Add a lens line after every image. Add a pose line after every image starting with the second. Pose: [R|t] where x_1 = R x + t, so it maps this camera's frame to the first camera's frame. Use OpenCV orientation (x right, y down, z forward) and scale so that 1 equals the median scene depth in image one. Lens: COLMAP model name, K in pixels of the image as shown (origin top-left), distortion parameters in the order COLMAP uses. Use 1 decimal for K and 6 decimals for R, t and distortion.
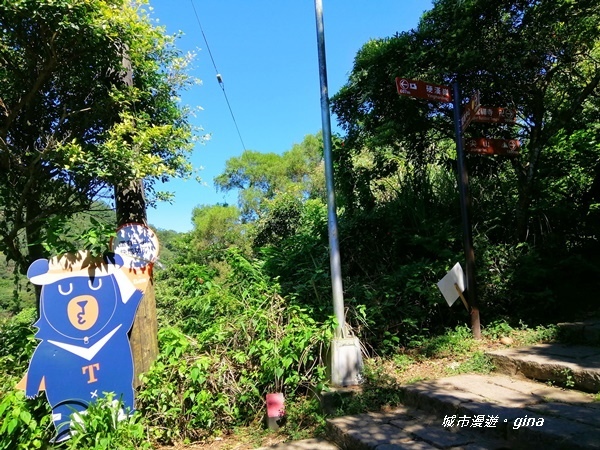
lens RADIAL K [[424.1, 0, 300.0], [0, 424.1, 225.0], [0, 0, 1]] dist [0.035094, -0.070062]
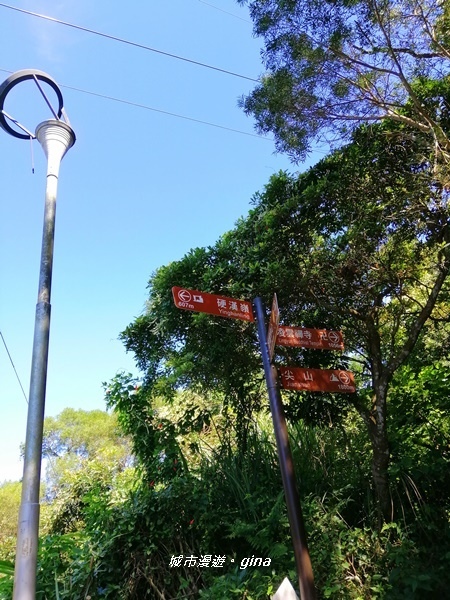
lens RADIAL K [[424.1, 0, 225.0], [0, 424.1, 300.0], [0, 0, 1]] dist [0.035094, -0.070062]
pose [[0.990813, 0.002737, 0.135210, 0.154455], [0.053595, 0.909986, -0.411160, -0.016478], [-0.124165, 0.414629, 0.901480, 0.246025]]
